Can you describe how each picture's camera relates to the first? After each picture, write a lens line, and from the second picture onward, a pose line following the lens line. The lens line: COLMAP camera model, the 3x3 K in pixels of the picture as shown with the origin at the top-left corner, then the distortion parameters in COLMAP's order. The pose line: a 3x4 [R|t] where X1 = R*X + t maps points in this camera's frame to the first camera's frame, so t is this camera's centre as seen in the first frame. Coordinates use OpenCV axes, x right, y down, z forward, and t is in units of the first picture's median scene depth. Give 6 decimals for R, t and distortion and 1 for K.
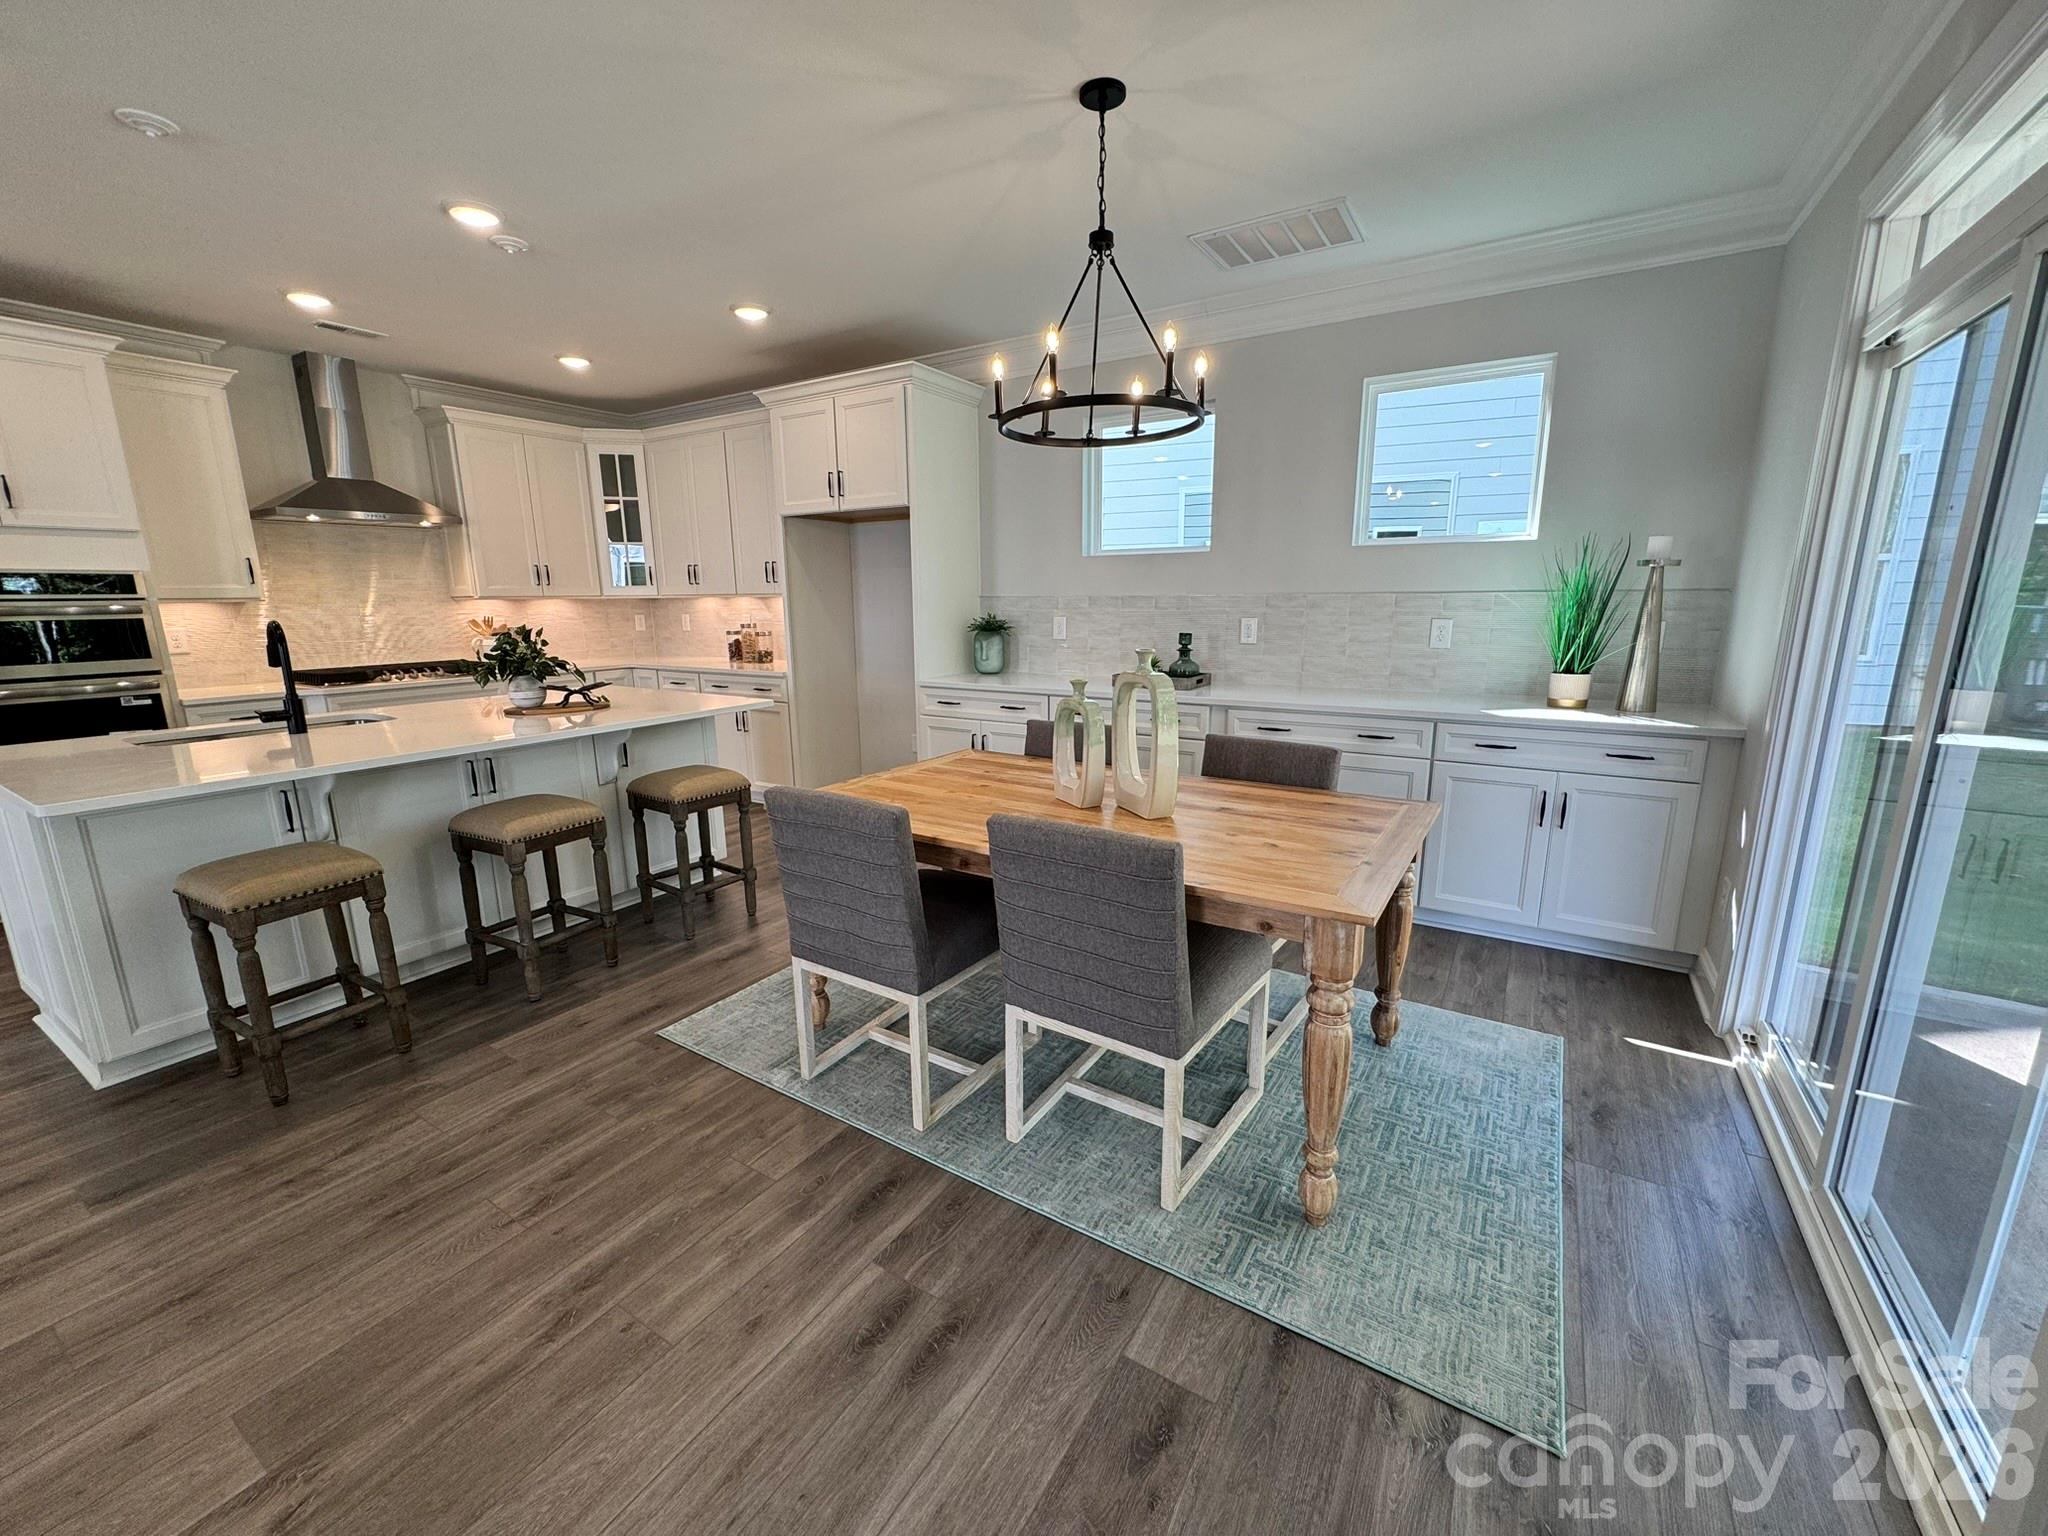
lens RADIAL K [[815.0, 0, 1022.6], [0, 815.0, 766.0], [0, 0, 1]] dist [-0.002141, 0.001047]
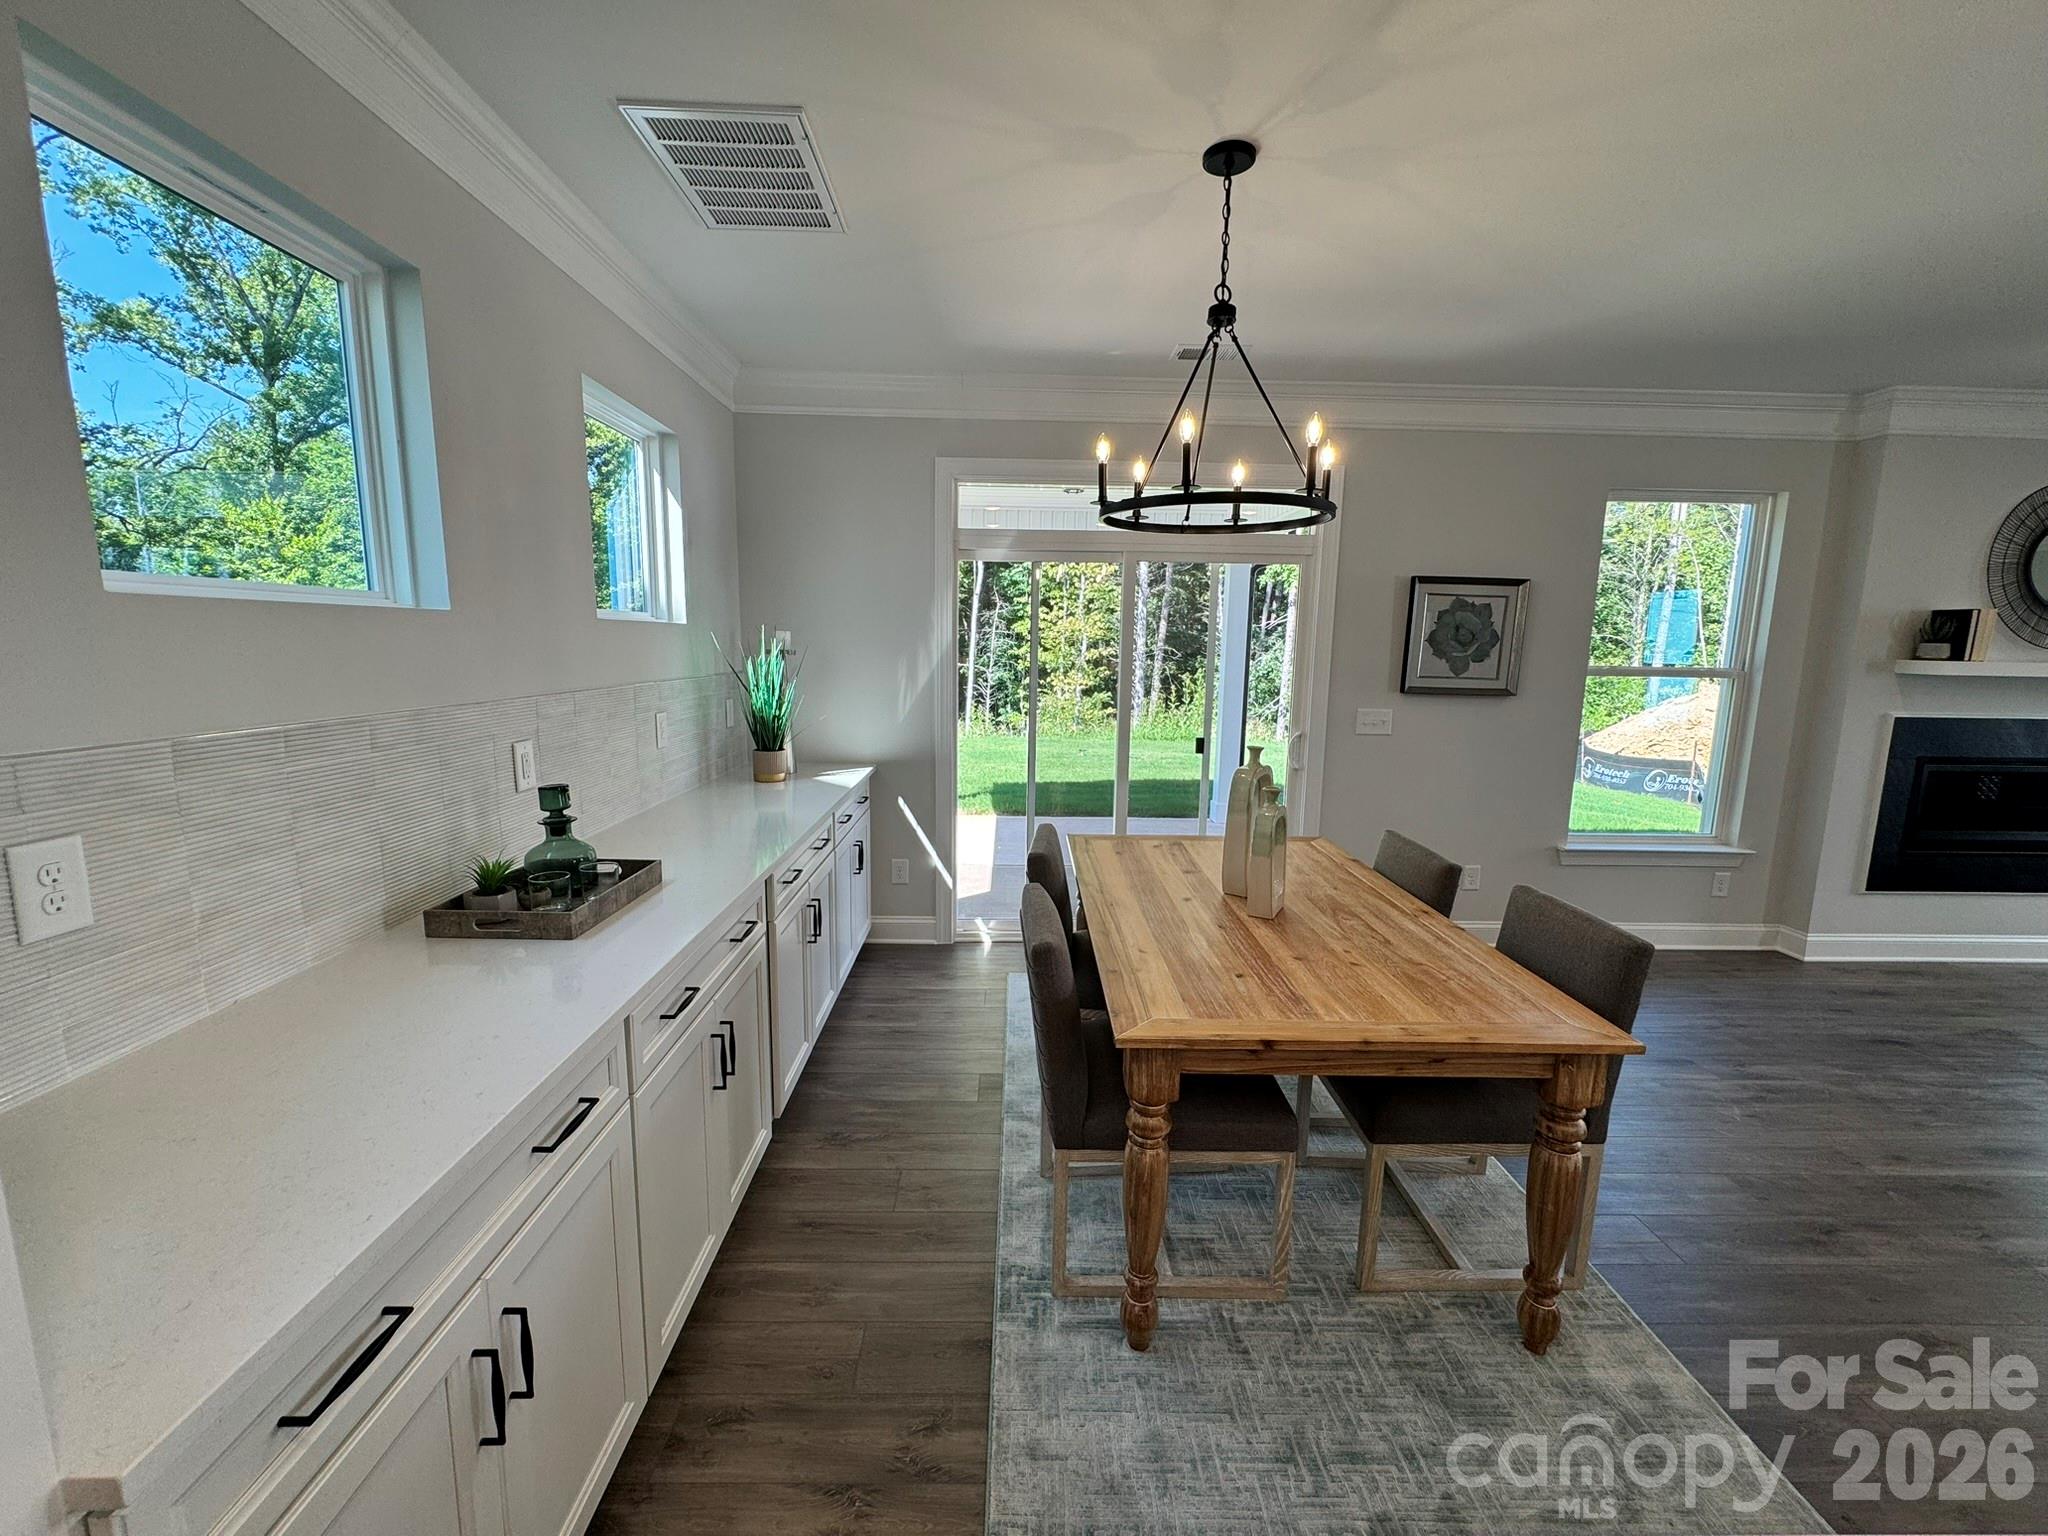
lens RADIAL K [[815.0, 0, 1021.8], [0, 815.0, 766.7], [0, 0, 1]] dist [-0.002141, 0.001047]
pose [[-0.551471, -0.126070, 0.824613, -0.300963], [0.158814, 0.954568, 0.252147, -0.223474], [-0.818937, 0.270012, -0.506395, 0.908894]]
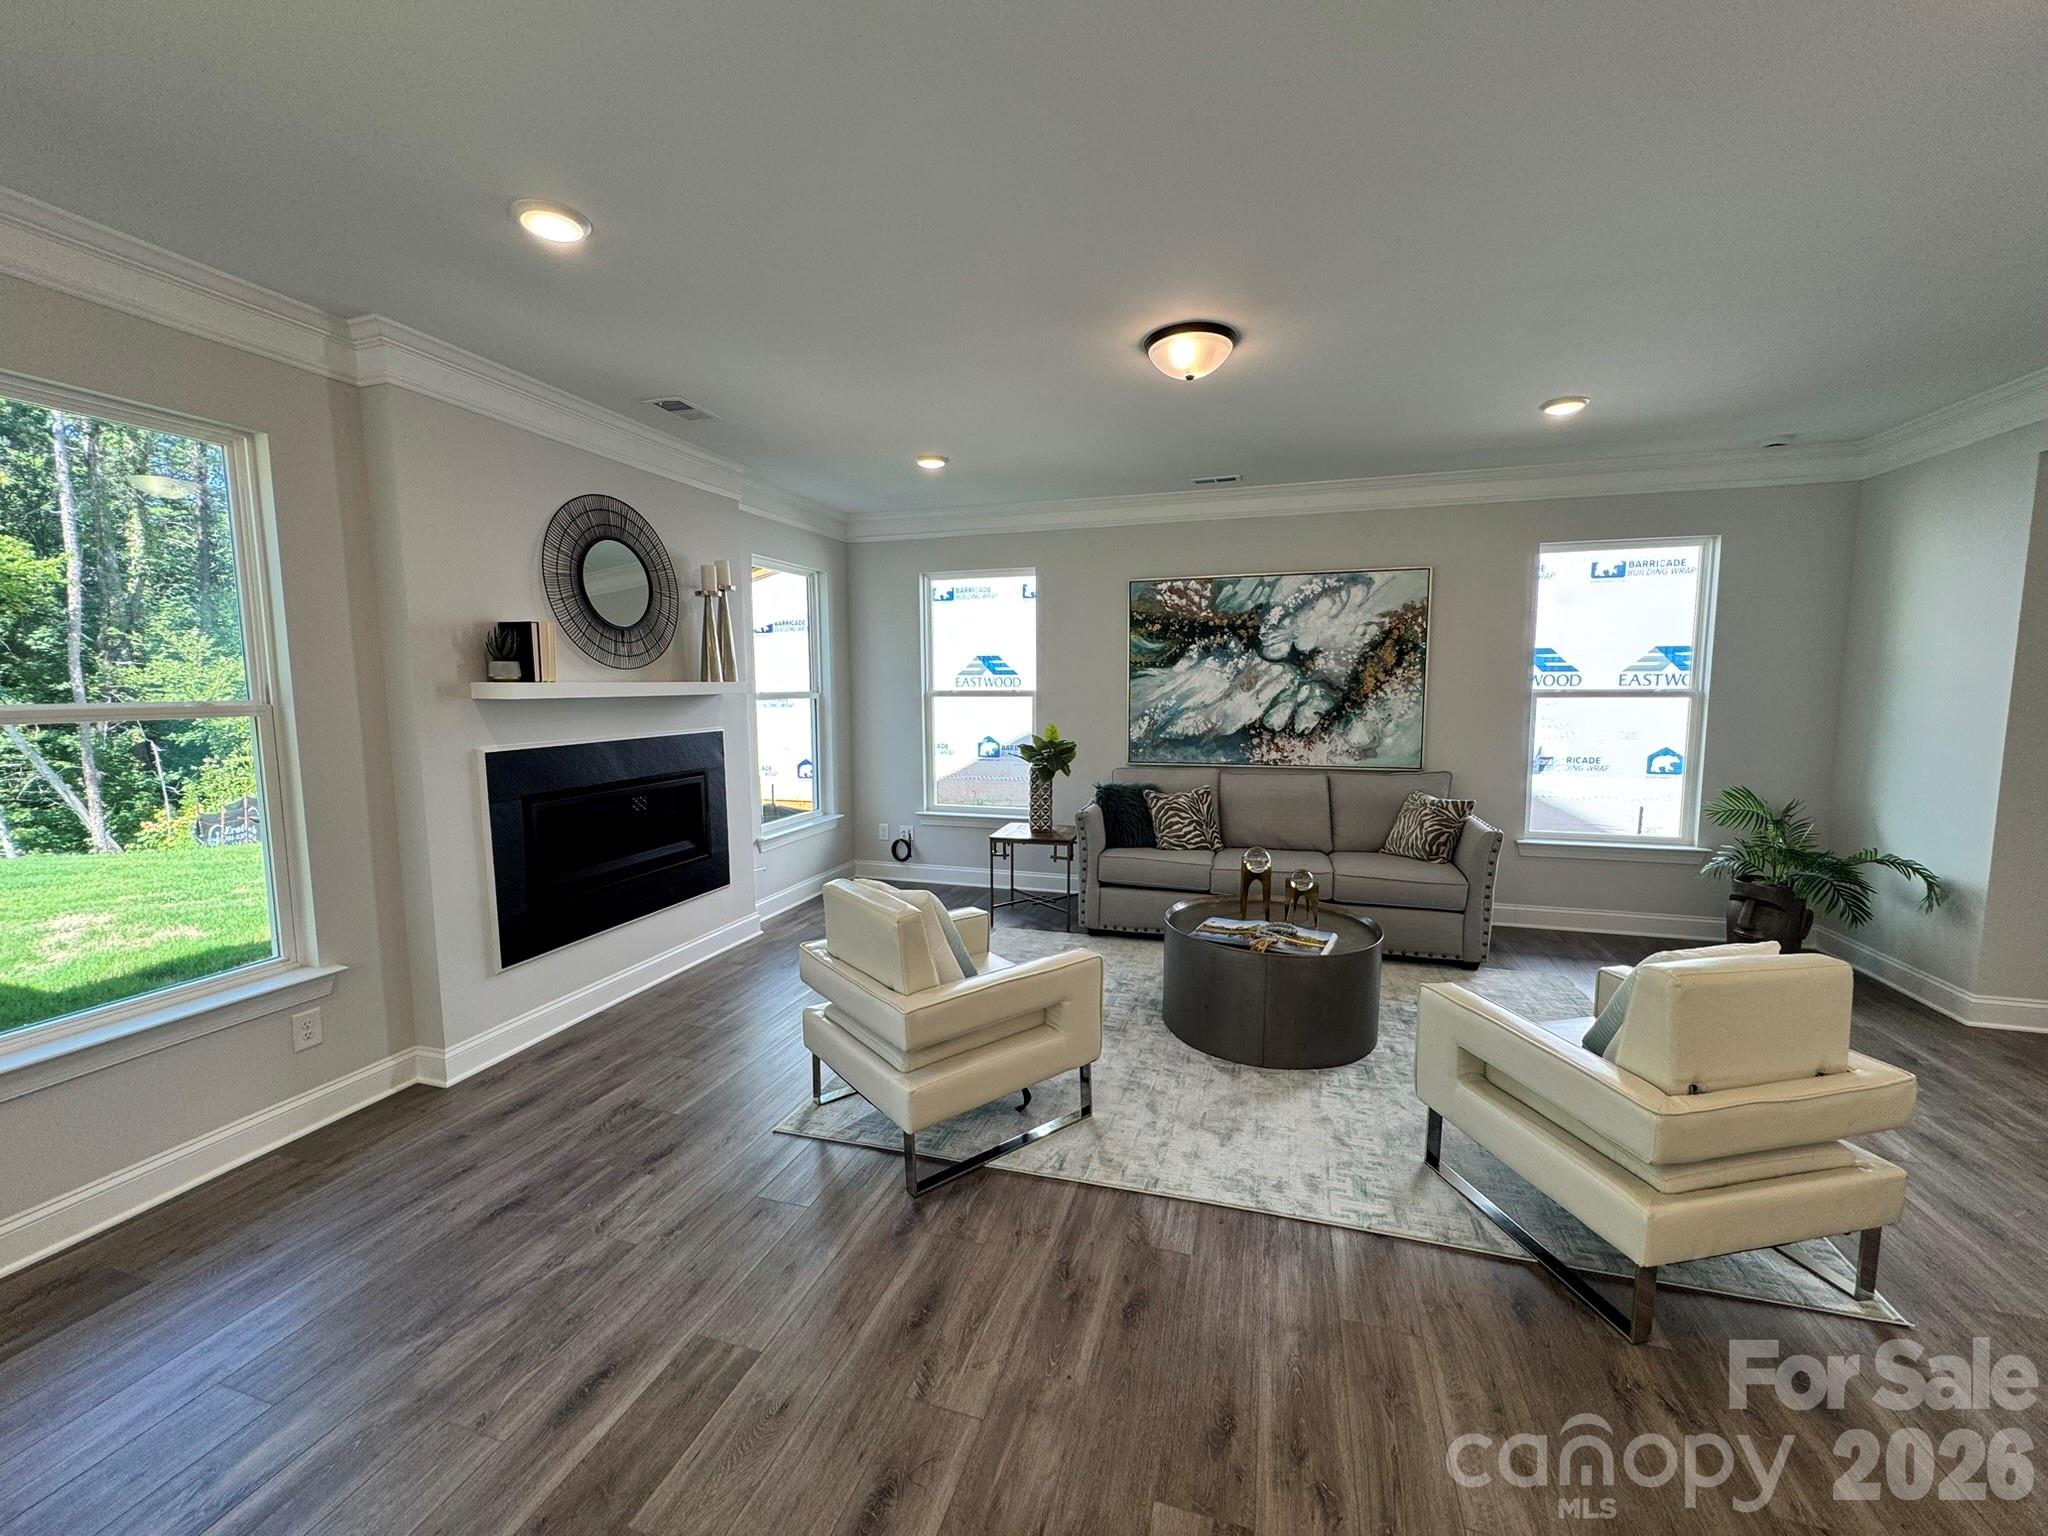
lens RADIAL K [[815.0, 0, 1022.1], [0, 815.0, 764.0], [0, 0, 1]] dist [-0.002141, 0.001047]
pose [[-0.965620, 0.038835, -0.257042, -0.357583], [-0.040539, 0.954186, 0.296454, -0.123673], [0.256779, 0.296682, -0.919807, 0.455751]]
